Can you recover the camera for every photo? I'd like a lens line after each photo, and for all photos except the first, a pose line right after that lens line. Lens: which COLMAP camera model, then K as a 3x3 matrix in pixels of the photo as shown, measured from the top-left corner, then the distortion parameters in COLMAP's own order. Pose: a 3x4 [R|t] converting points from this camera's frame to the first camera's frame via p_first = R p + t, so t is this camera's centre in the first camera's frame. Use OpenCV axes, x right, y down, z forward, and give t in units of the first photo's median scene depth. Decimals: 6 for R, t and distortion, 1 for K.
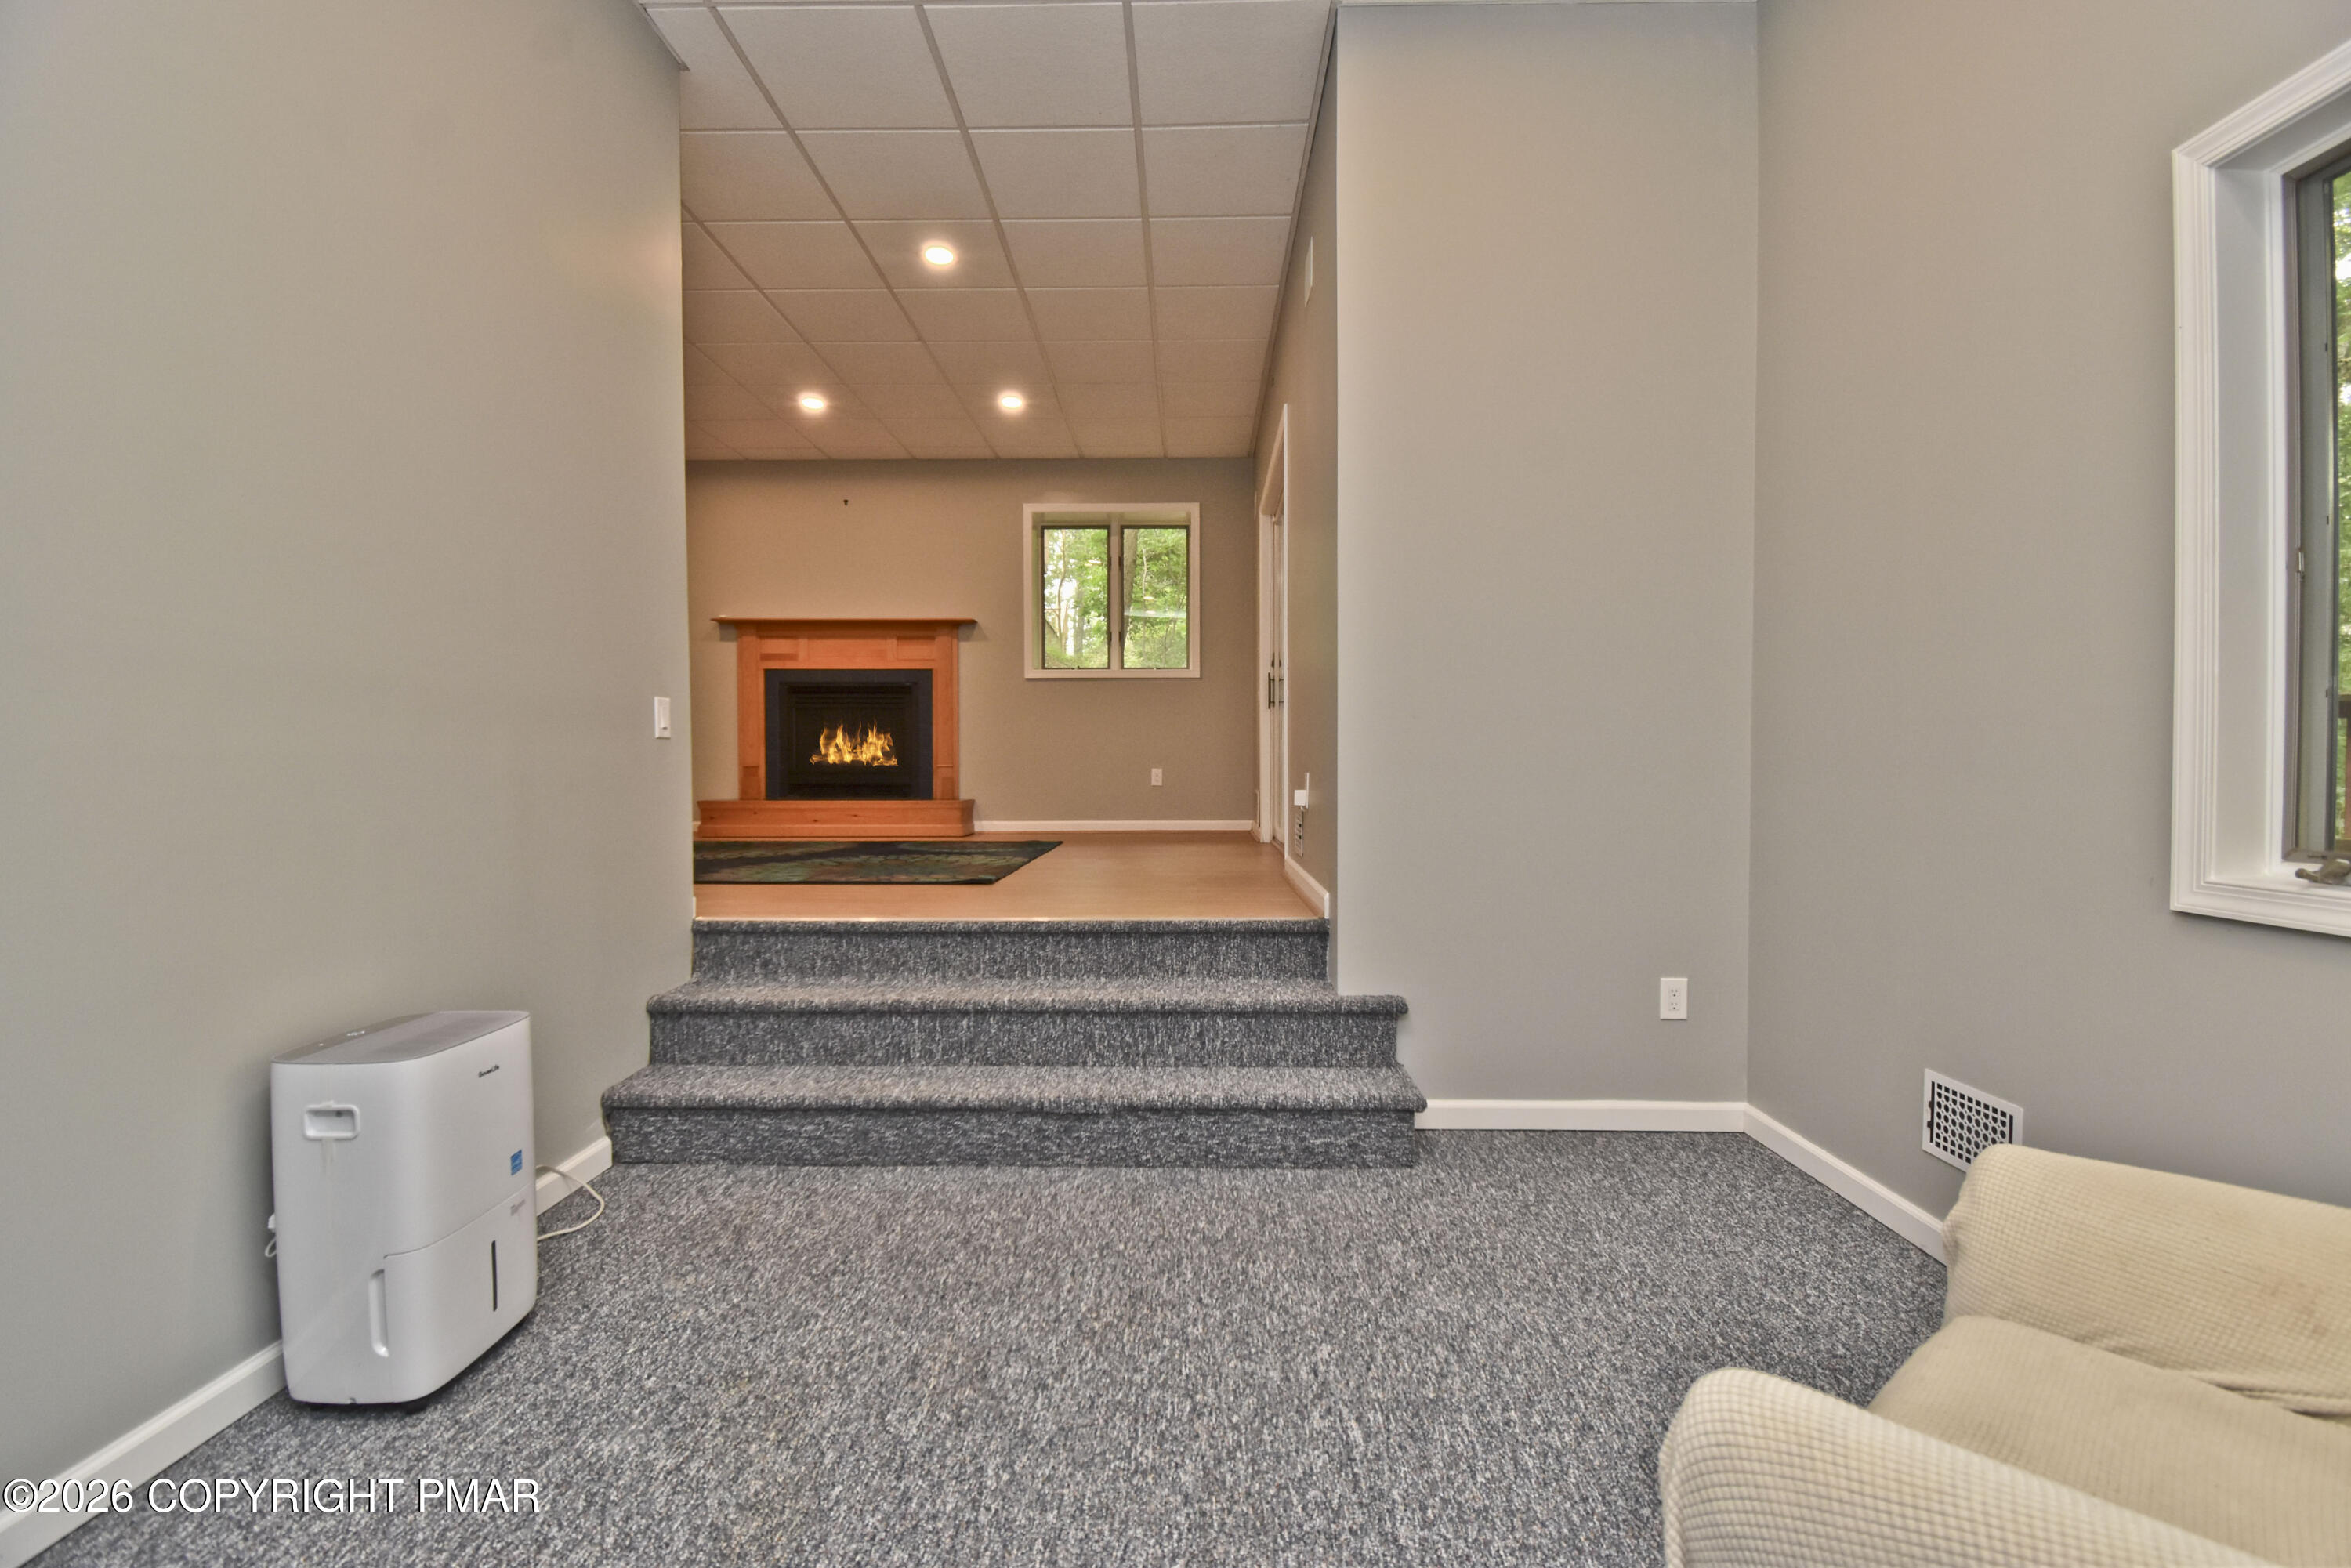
lens RADIAL K [[1067.7, 0, 1175.5], [0, 1067.7, 784.0], [0, 0, 1]] dist [-0.011851, -0.000789]
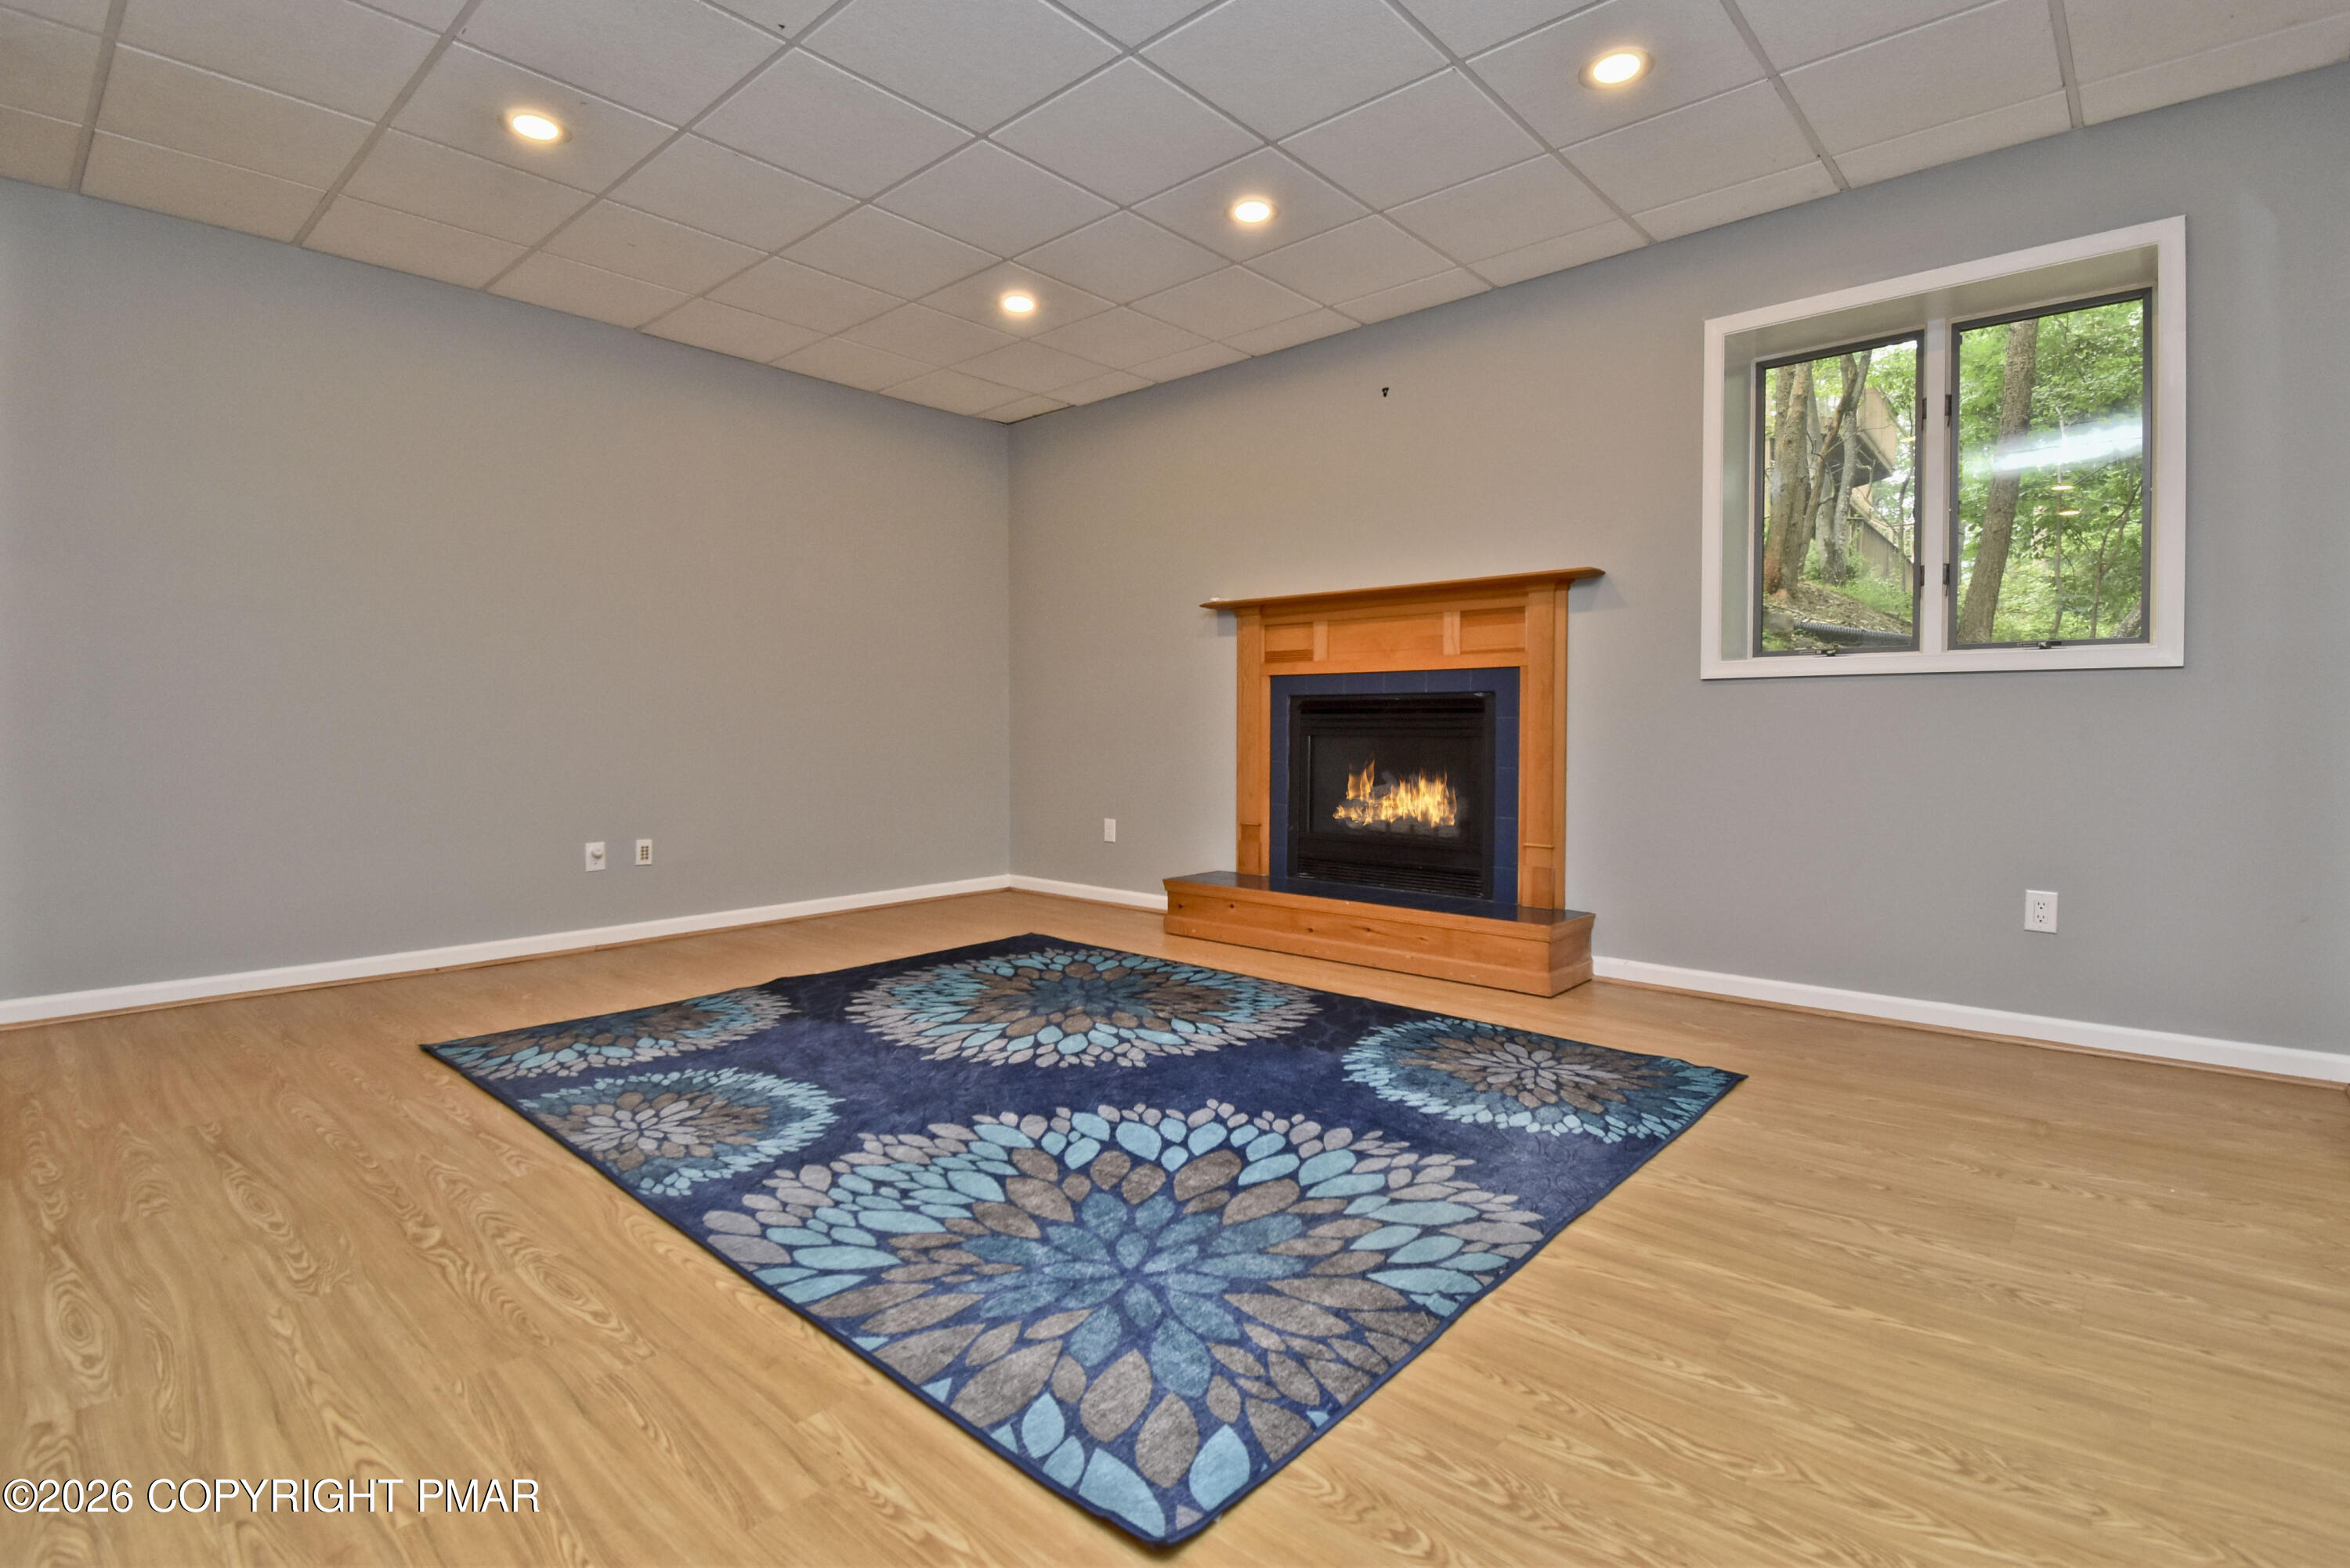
lens RADIAL K [[1112.3, 0, 1173.3], [0, 1112.3, 725.9], [0, 0, 1]] dist [0.002092, -0.000494]
pose [[0.753839, 0.003797, -0.657049, 0.011757], [-0.007375, 0.999969, -0.002683, -0.075100], [0.657018, 0.006868, 0.753843, 0.455760]]
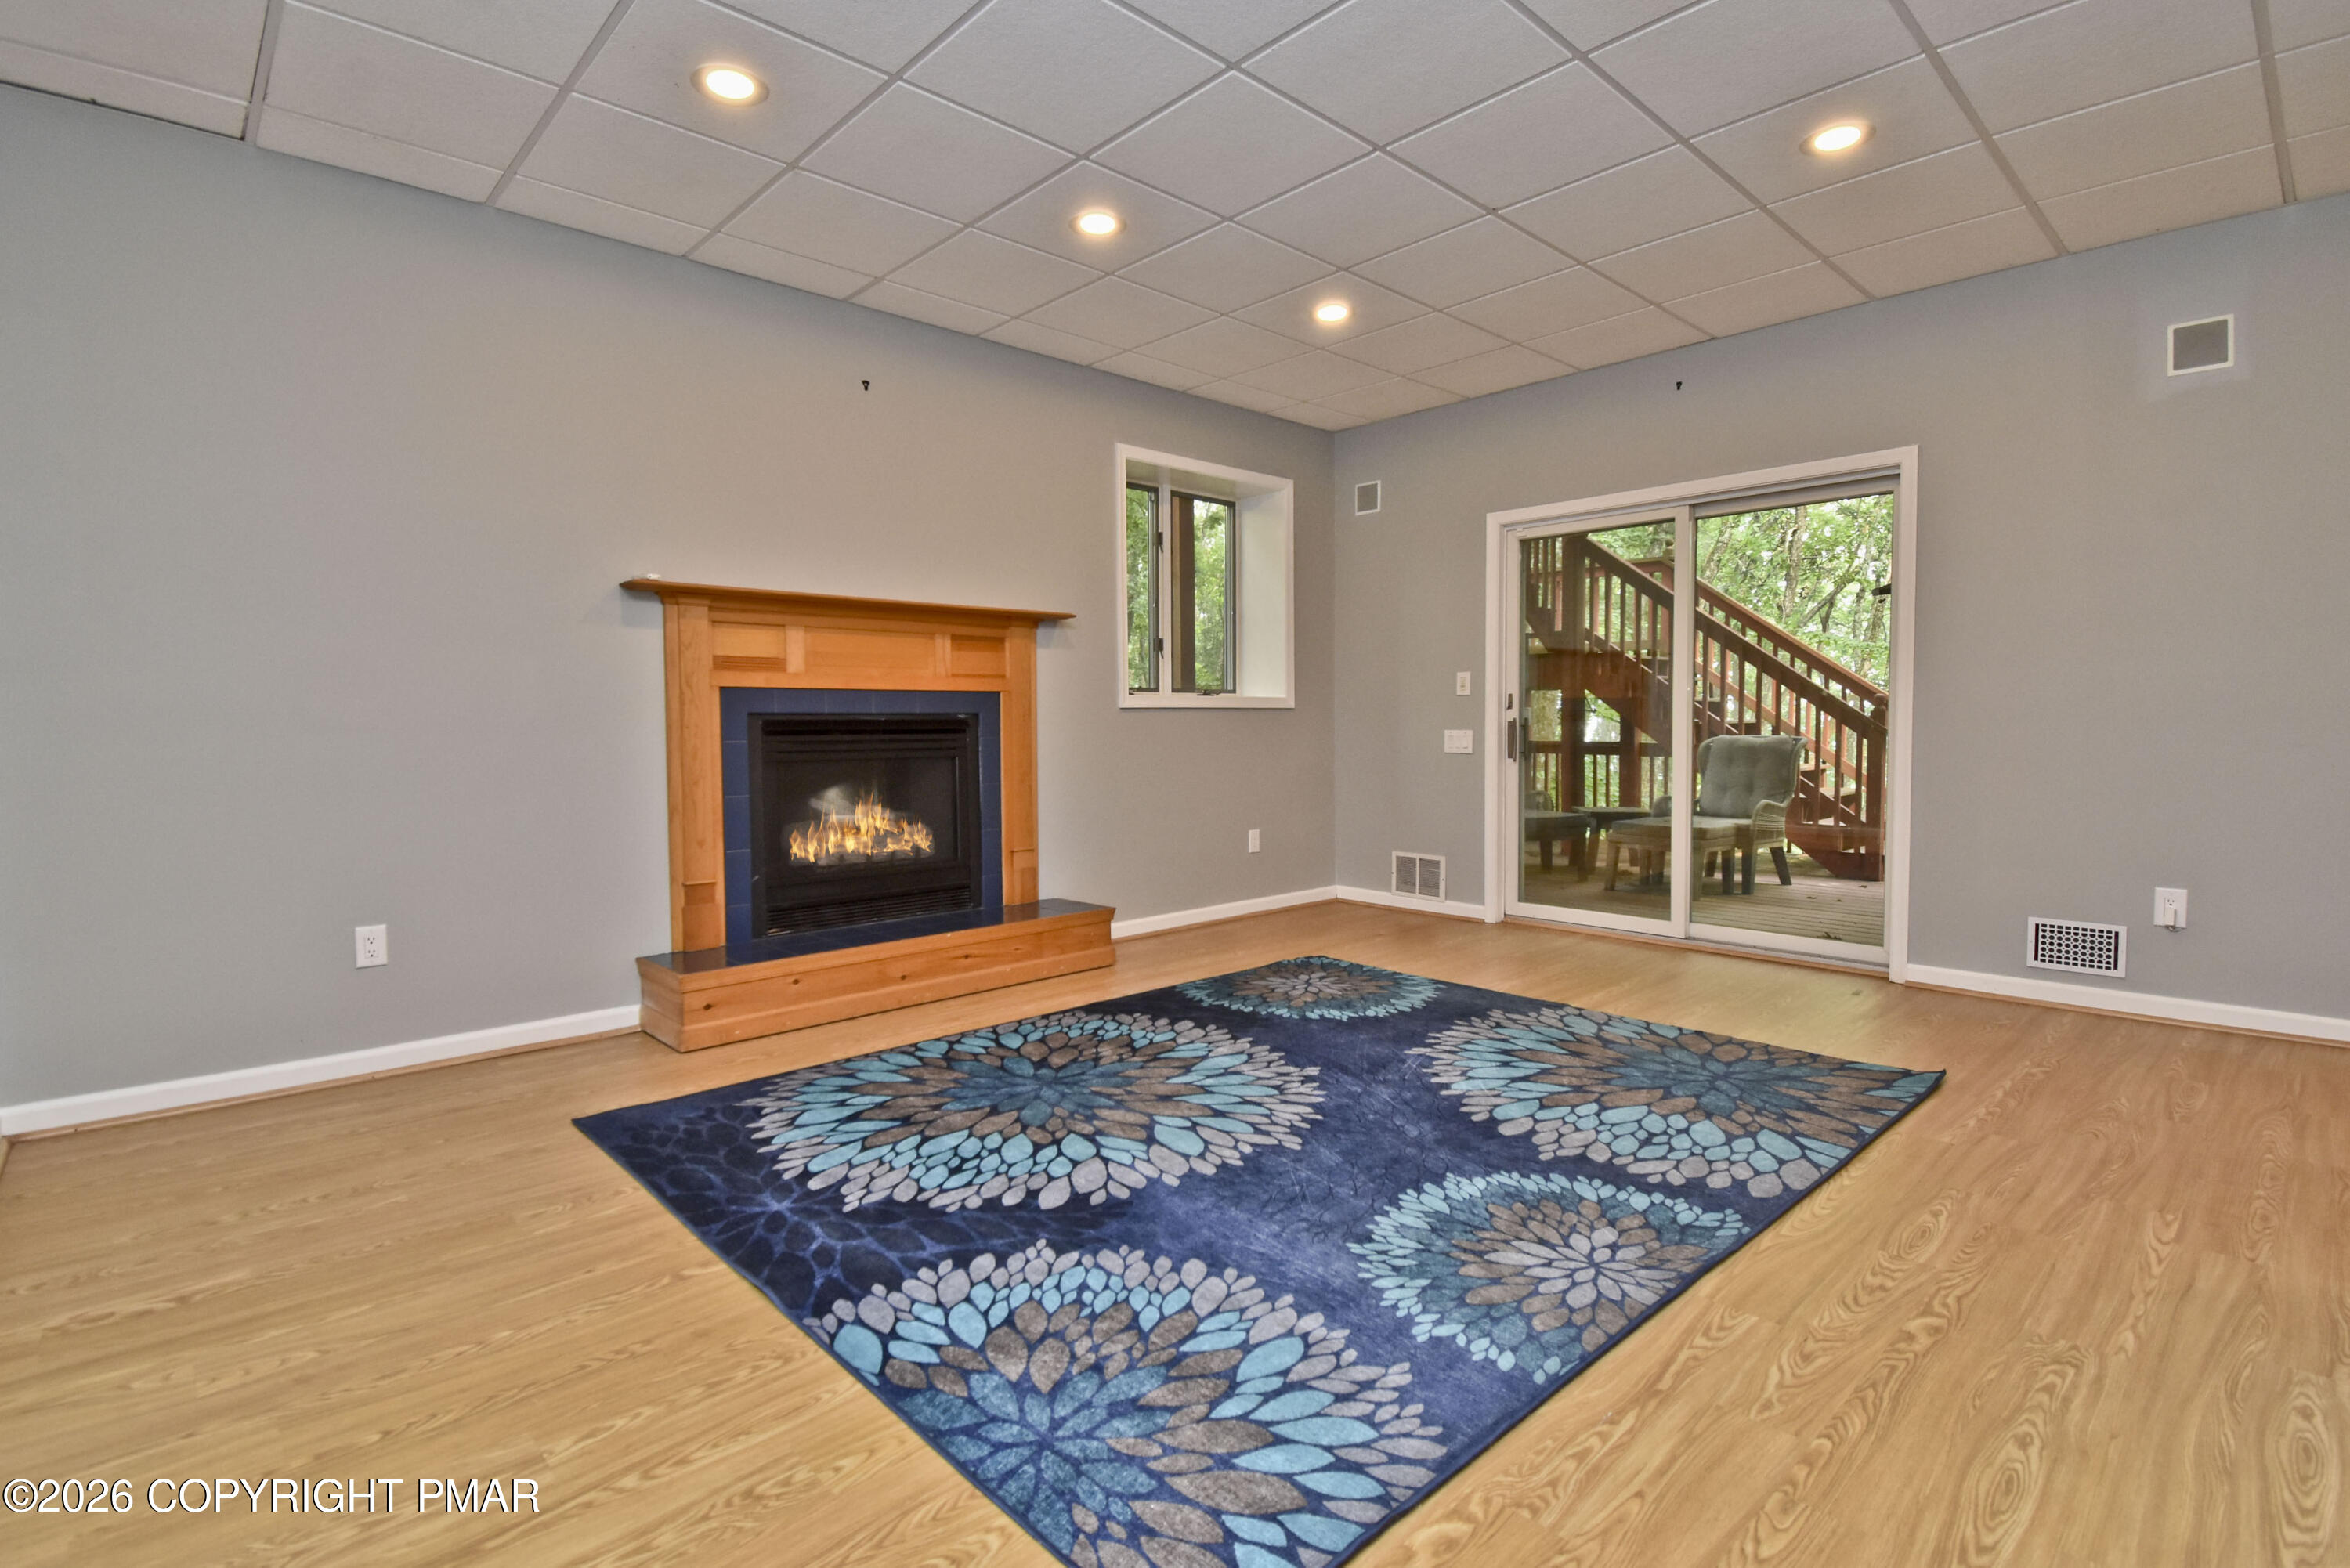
lens RADIAL K [[1112.3, 0, 1173.3], [0, 1112.3, 725.9], [0, 0, 1]] dist [0.002092, -0.000494]
pose [[0.724093, -0.006128, 0.689675, -0.591993], [0.009999, 0.999949, -0.001612, -0.086418], [-0.689630, 0.008063, 0.724117, 0.475925]]
